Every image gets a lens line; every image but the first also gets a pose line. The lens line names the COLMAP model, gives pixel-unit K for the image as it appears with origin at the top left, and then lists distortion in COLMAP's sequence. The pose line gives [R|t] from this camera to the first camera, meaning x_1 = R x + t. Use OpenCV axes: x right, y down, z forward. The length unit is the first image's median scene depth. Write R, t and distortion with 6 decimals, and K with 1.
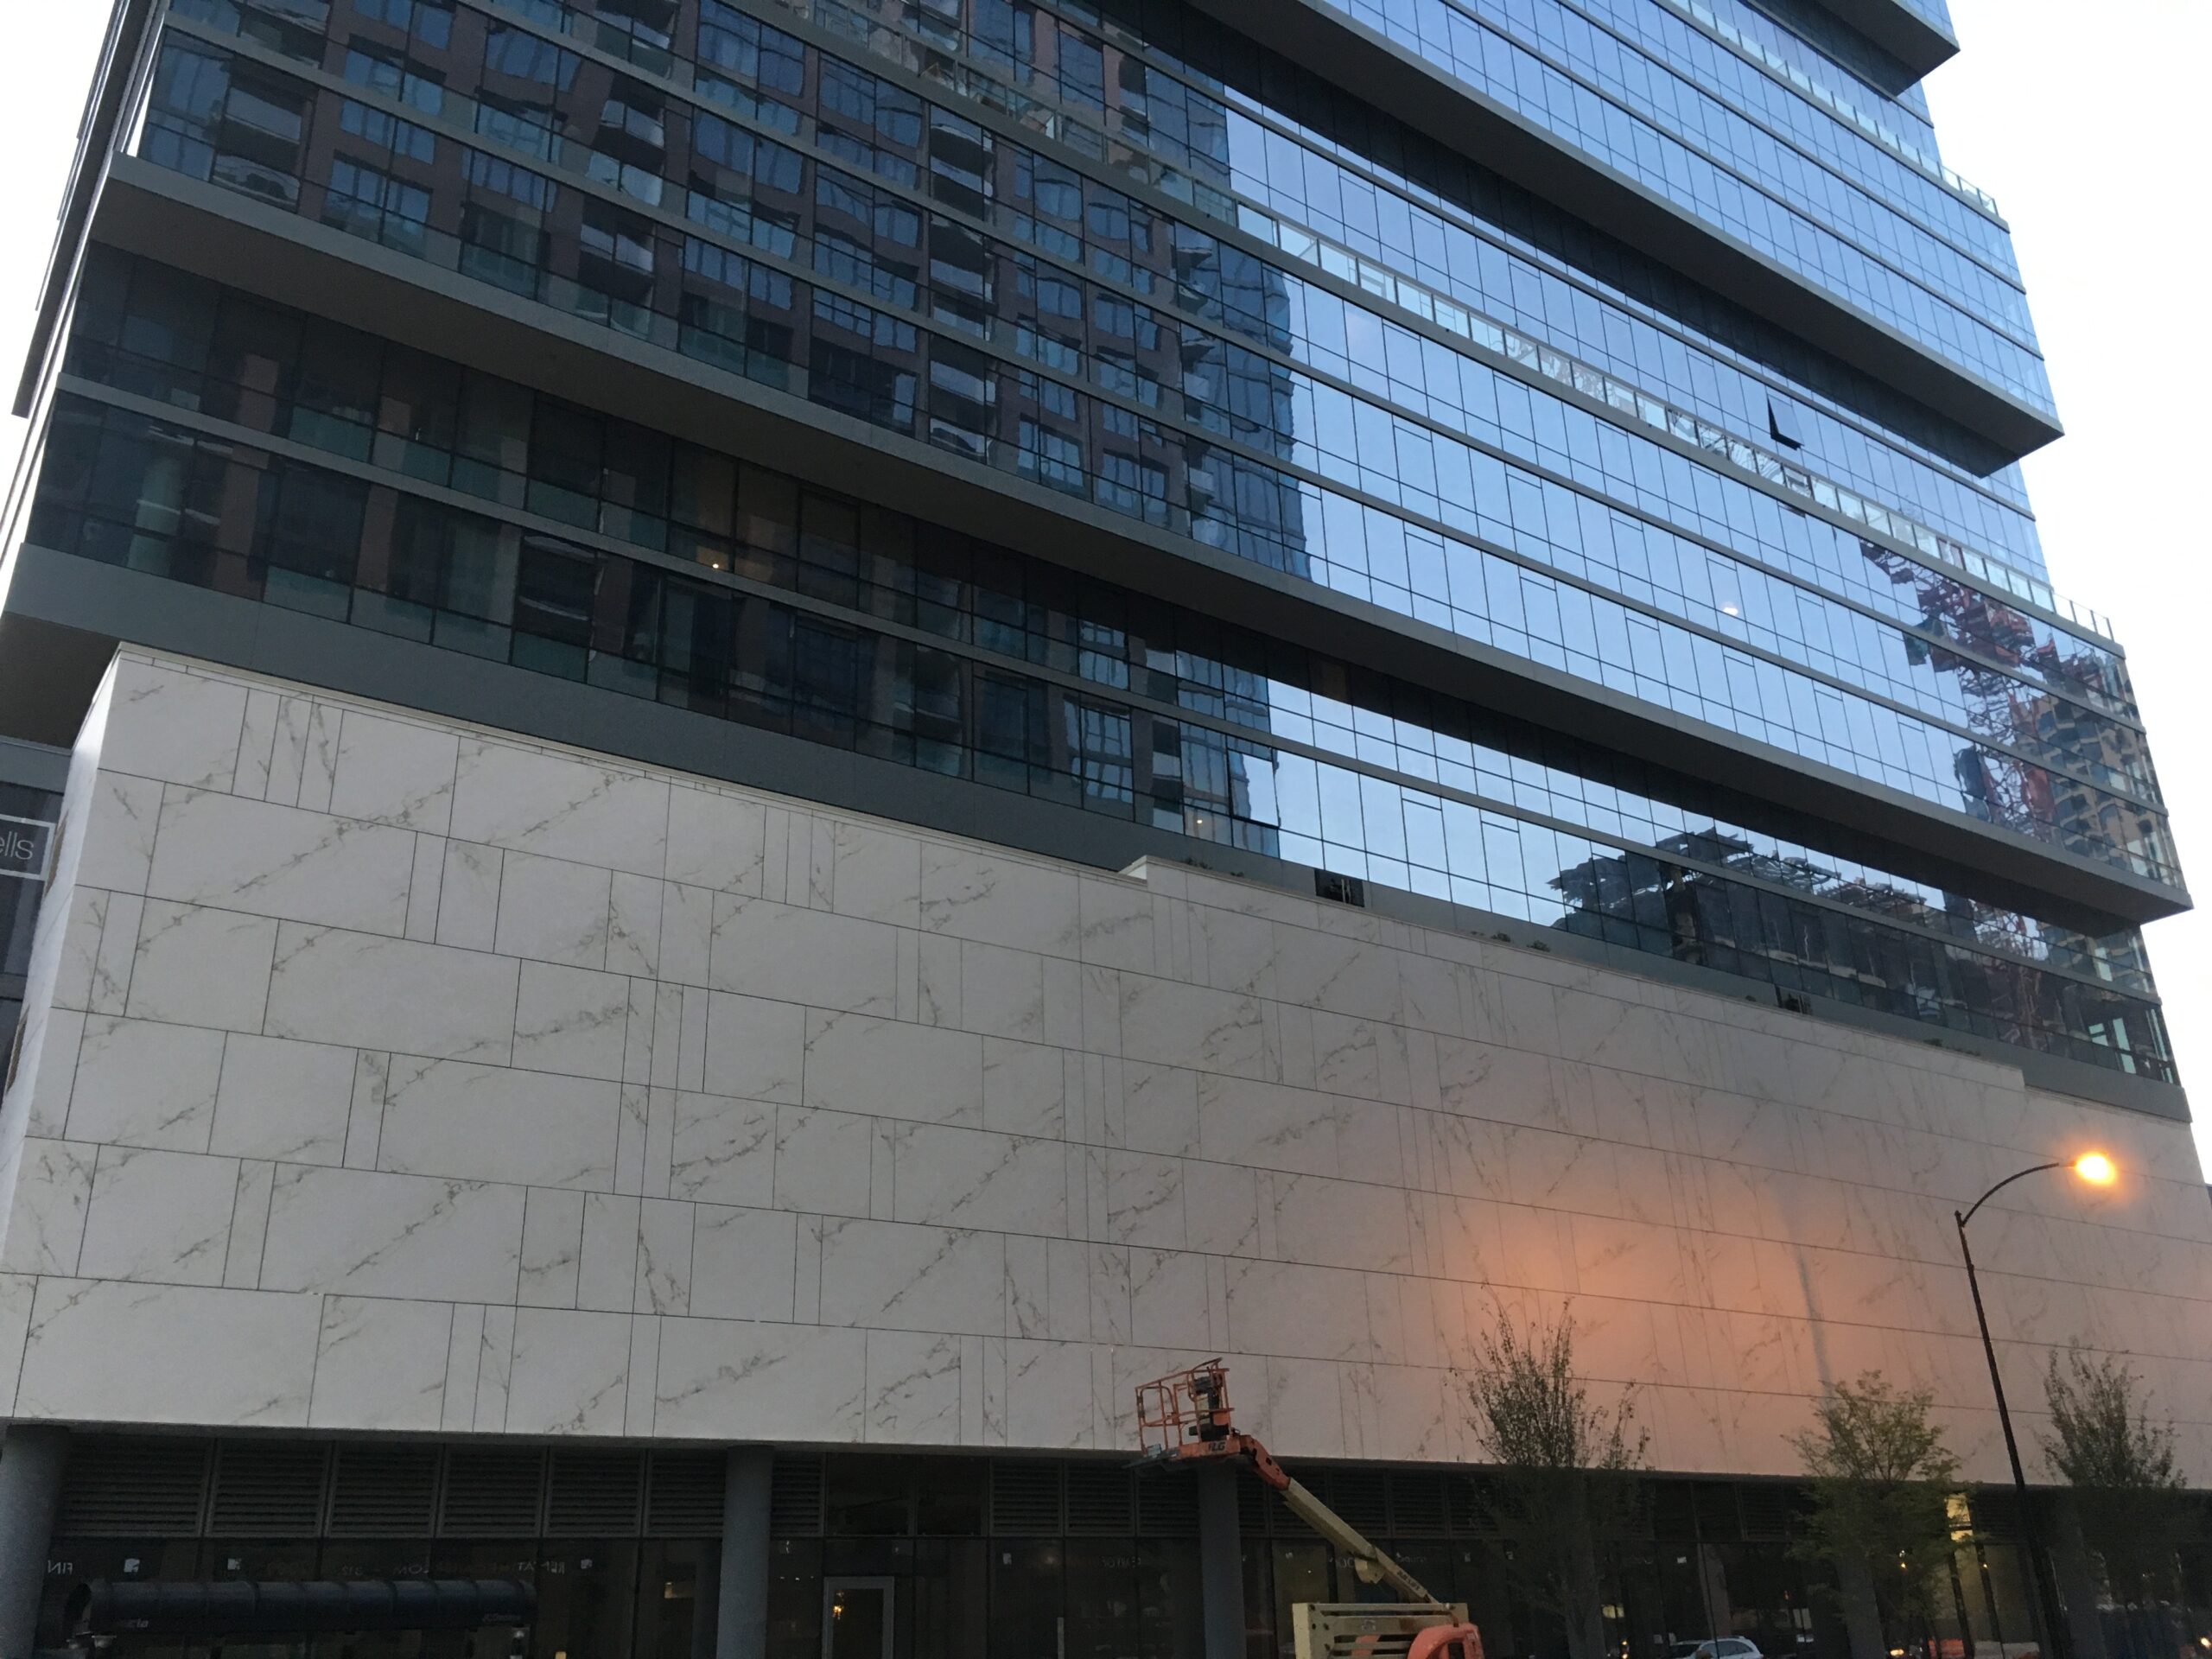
lens RADIAL K [[1894.5, 0, 1109.2], [0, 1894.5, 830.6], [0, 0, 1]] dist [0.092050, -0.135060]
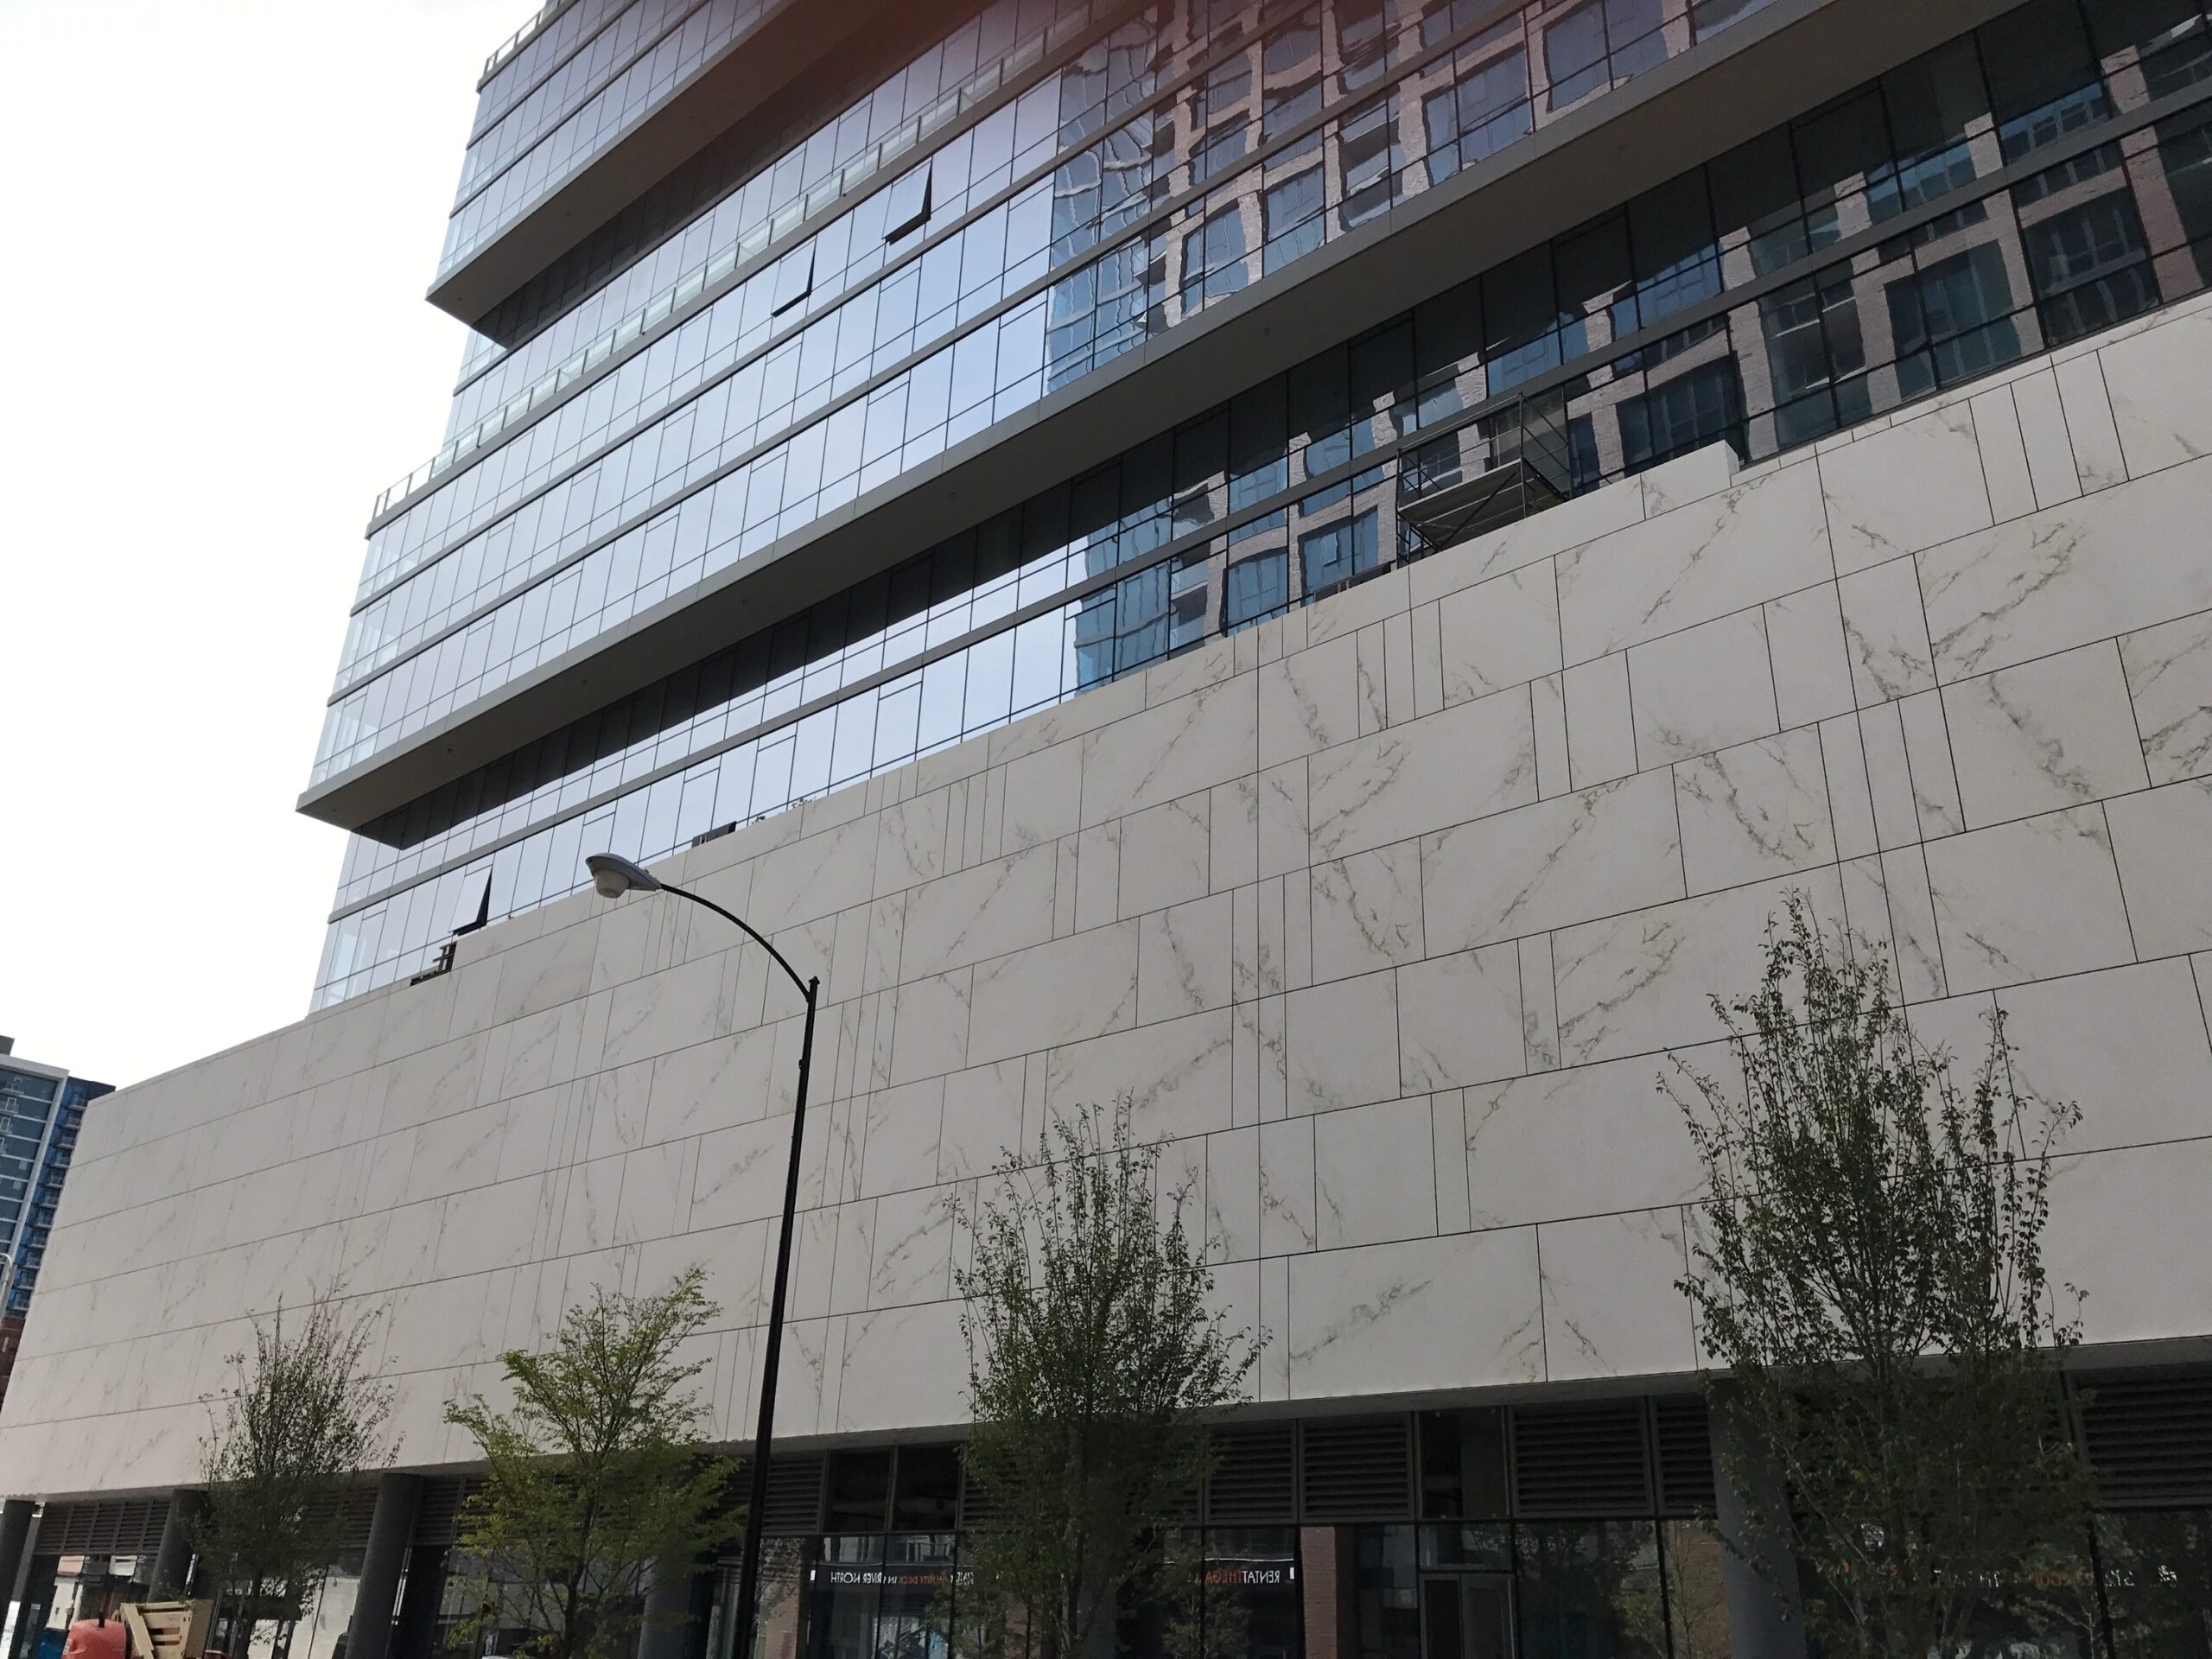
lens RADIAL K [[1798.1, 0, 1101.8], [0, 1798.1, 817.4], [0, 0, 1]] dist [0.121521, -0.278845]
pose [[0.238765, -0.375249, -0.895645, 1.368857], [0.338561, 0.896617, -0.285402, 0.476860], [0.910147, -0.235087, 0.341126, 1.231357]]
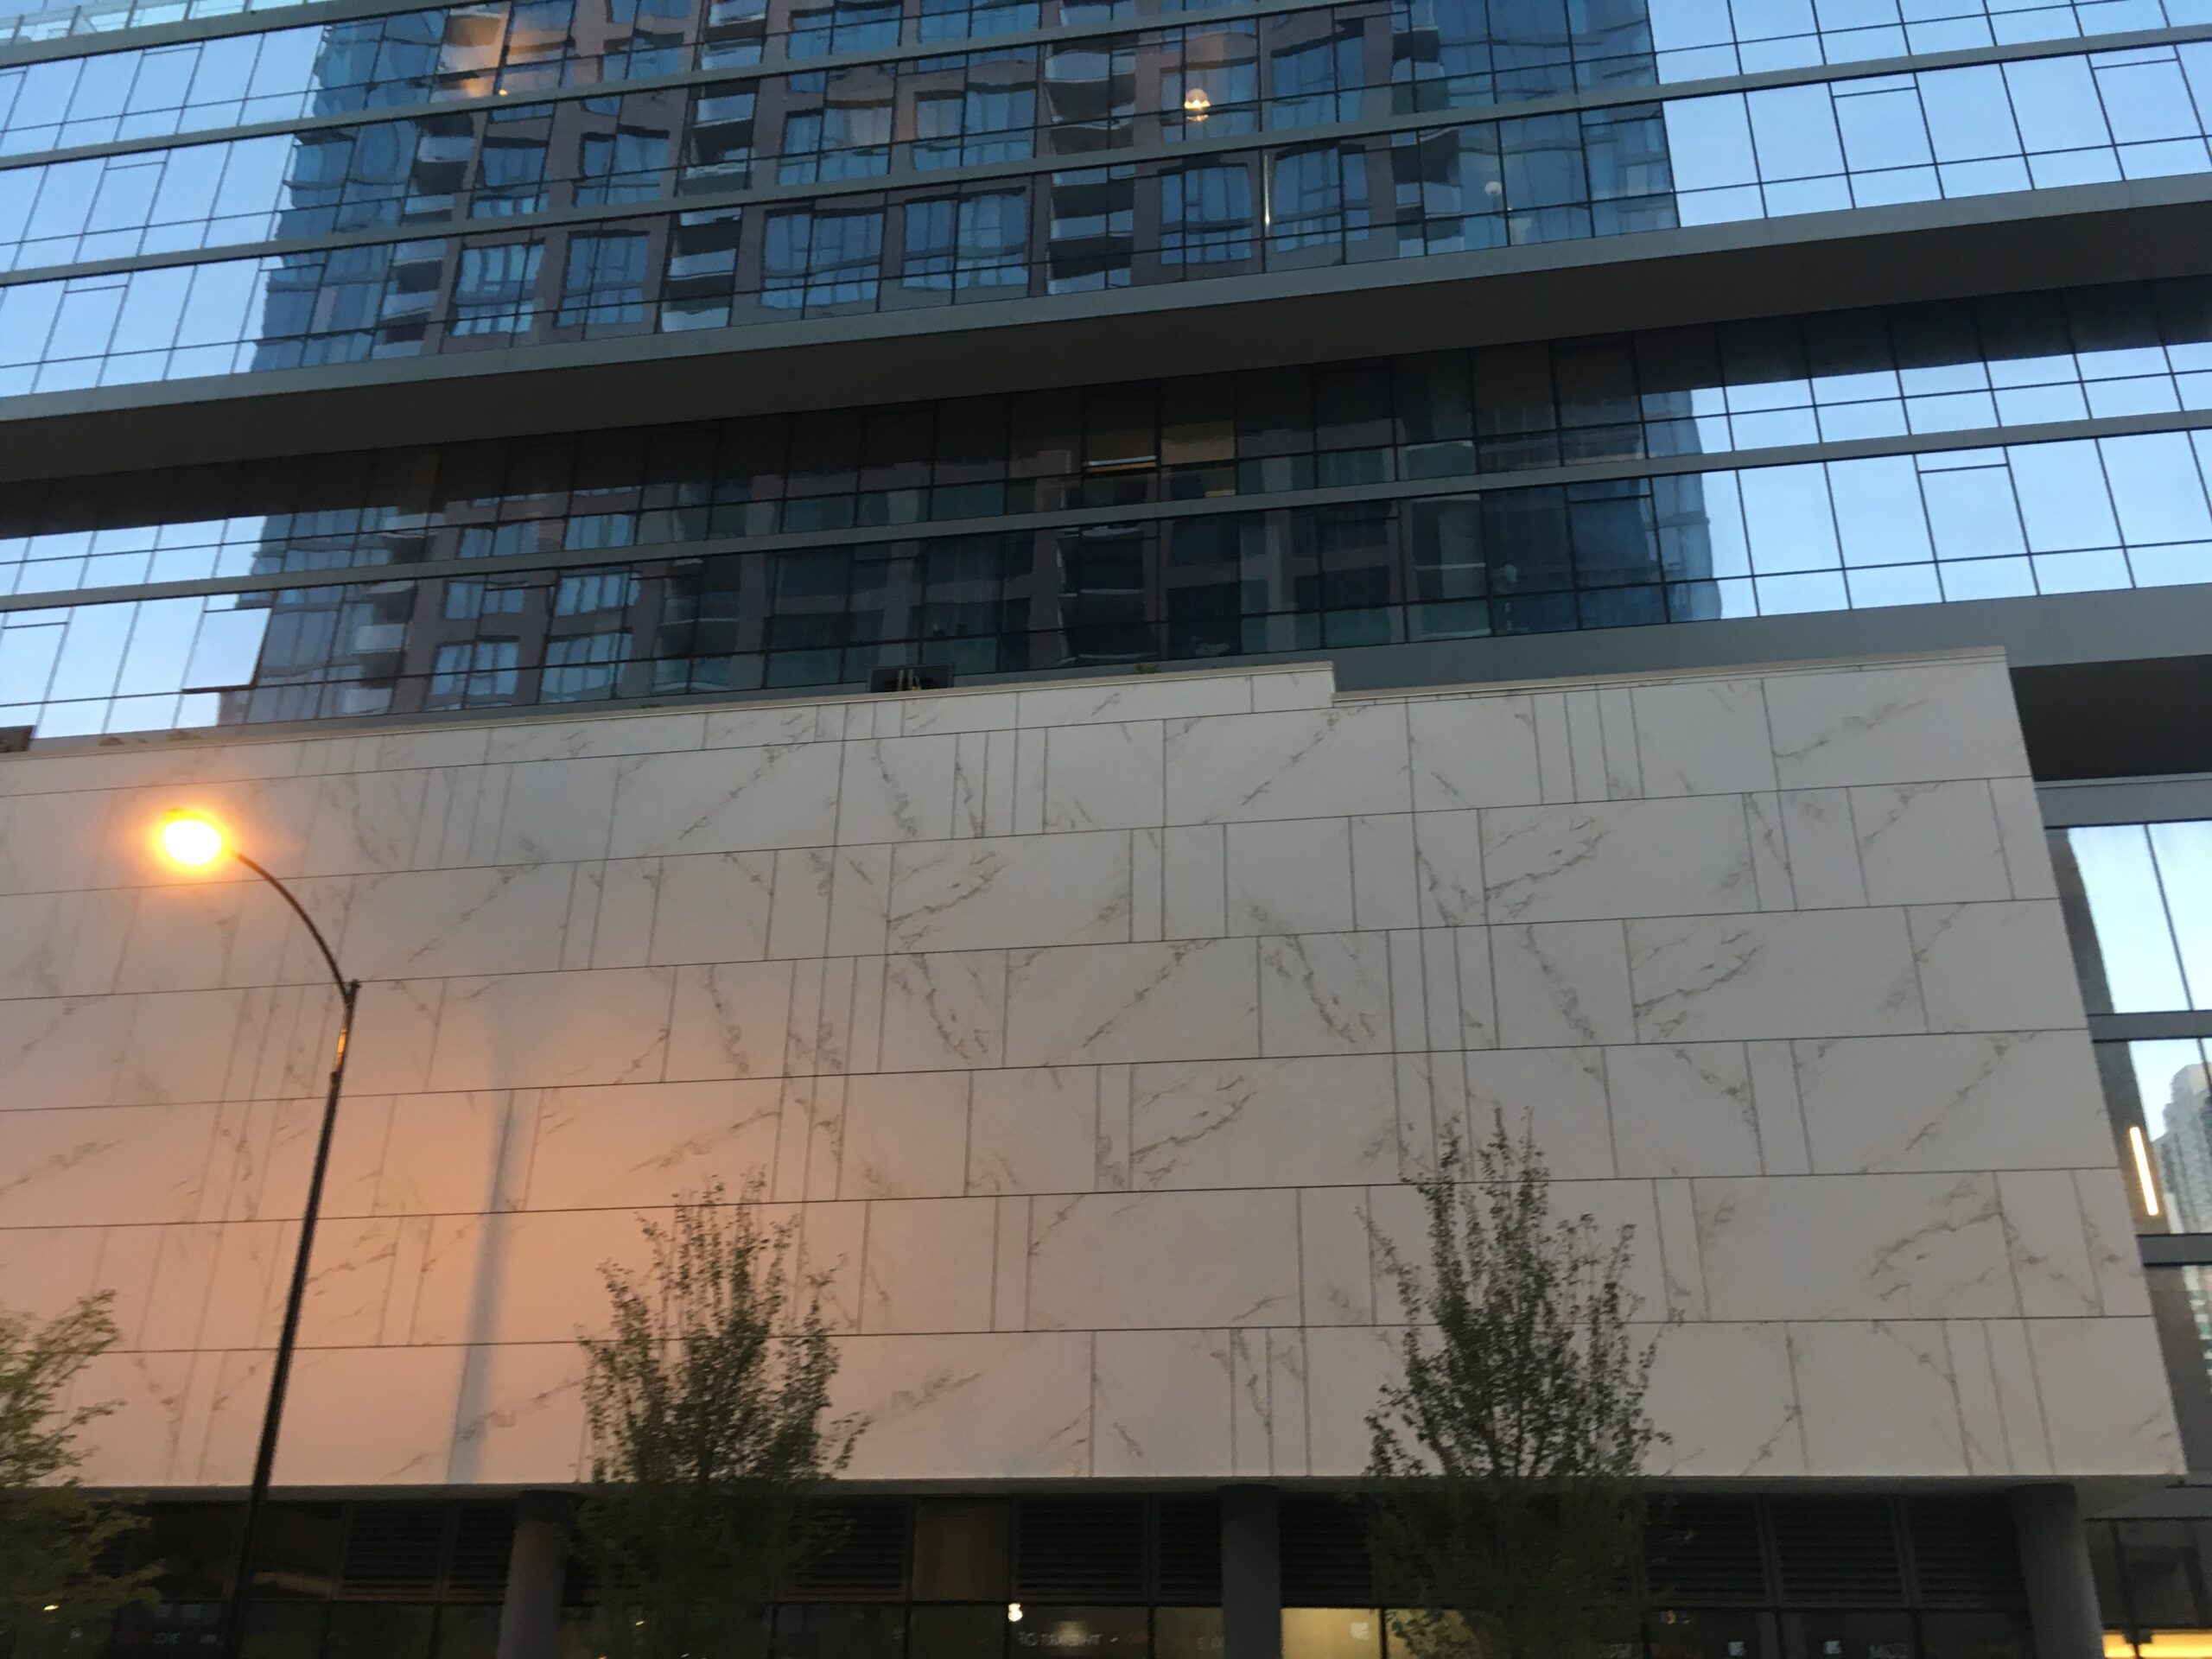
lens RADIAL K [[1894.5, 0, 1109.2], [0, 1894.5, 830.6], [0, 0, 1]] dist [0.092050, -0.135060]
pose [[0.712603, -0.267735, -0.648471, 1.309804], [0.239039, 0.961669, -0.134365, 0.384999], [0.659589, -0.059261, 0.749287, 1.009149]]
